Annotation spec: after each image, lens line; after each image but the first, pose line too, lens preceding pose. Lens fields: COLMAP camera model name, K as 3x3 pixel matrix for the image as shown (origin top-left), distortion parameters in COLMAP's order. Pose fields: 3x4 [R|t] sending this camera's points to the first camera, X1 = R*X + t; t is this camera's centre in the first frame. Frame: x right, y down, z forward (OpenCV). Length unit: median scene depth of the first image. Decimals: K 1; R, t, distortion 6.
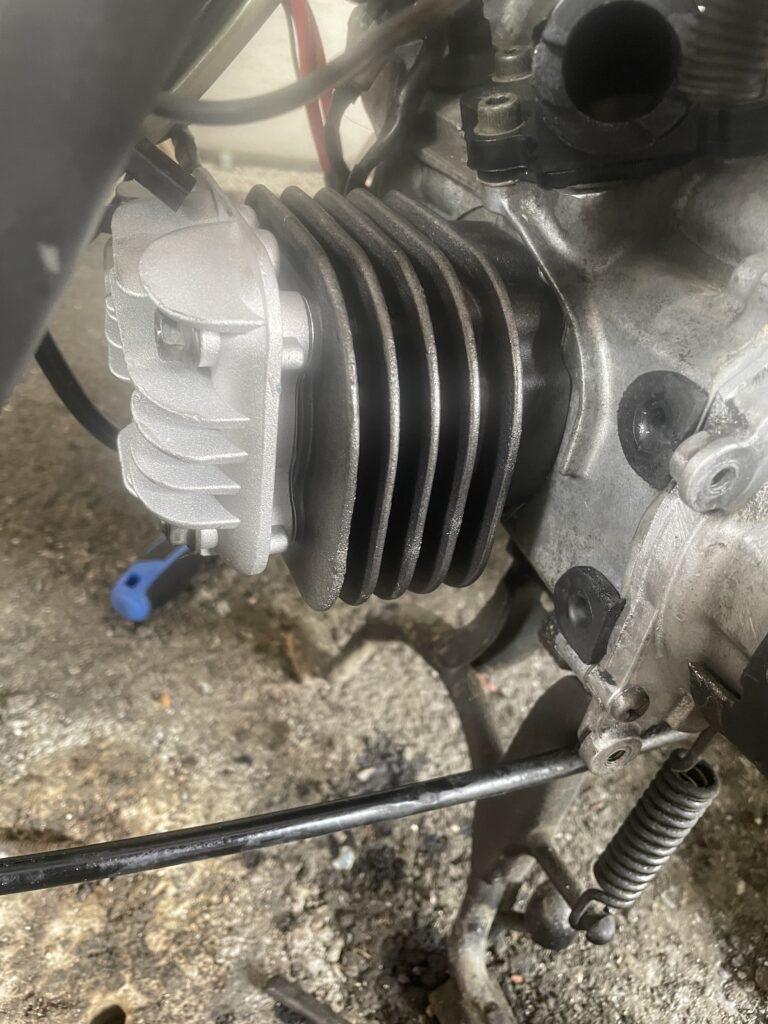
lens RADIAL K [[792.2, 0, 371.5], [0, 792.2, 501.6], [0, 0, 1]] dist [0.057155, -0.107644]
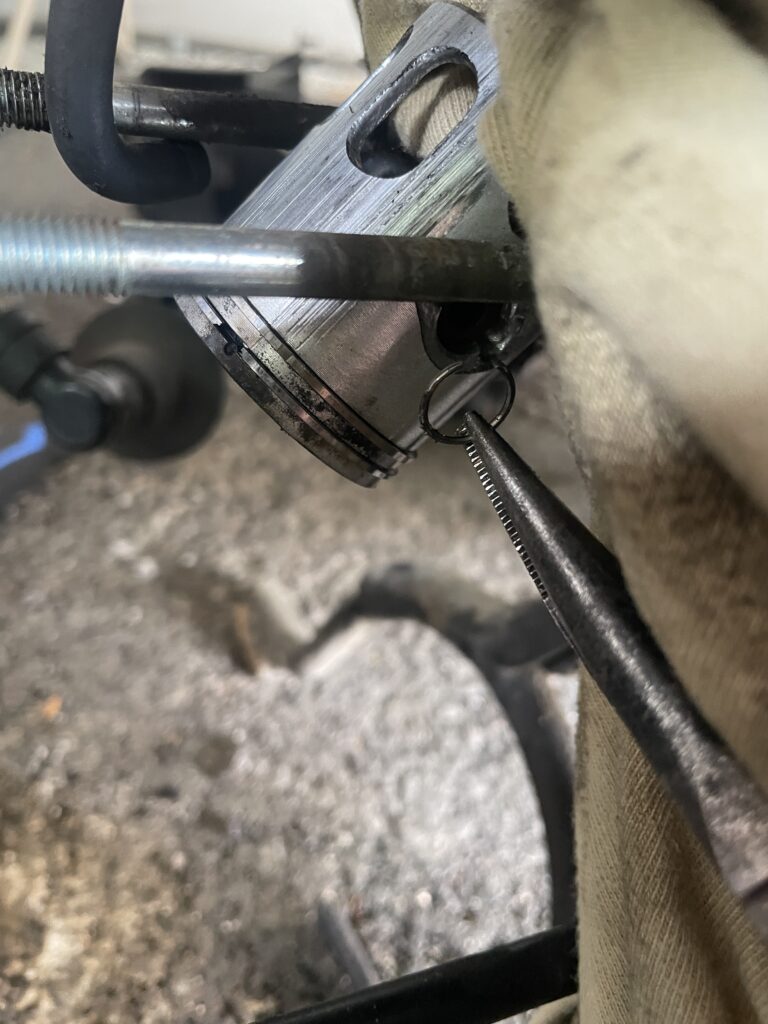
lens RADIAL K [[792.2, 0, 370.7], [0, 792.2, 518.3], [0, 0, 1]] dist [0.057155, -0.107644]
pose [[0.998310, 0.023862, 0.052985, -0.033766], [-0.026724, 0.998184, 0.053994, 0.058329], [-0.051600, -0.055318, 0.997135, 0.359854]]
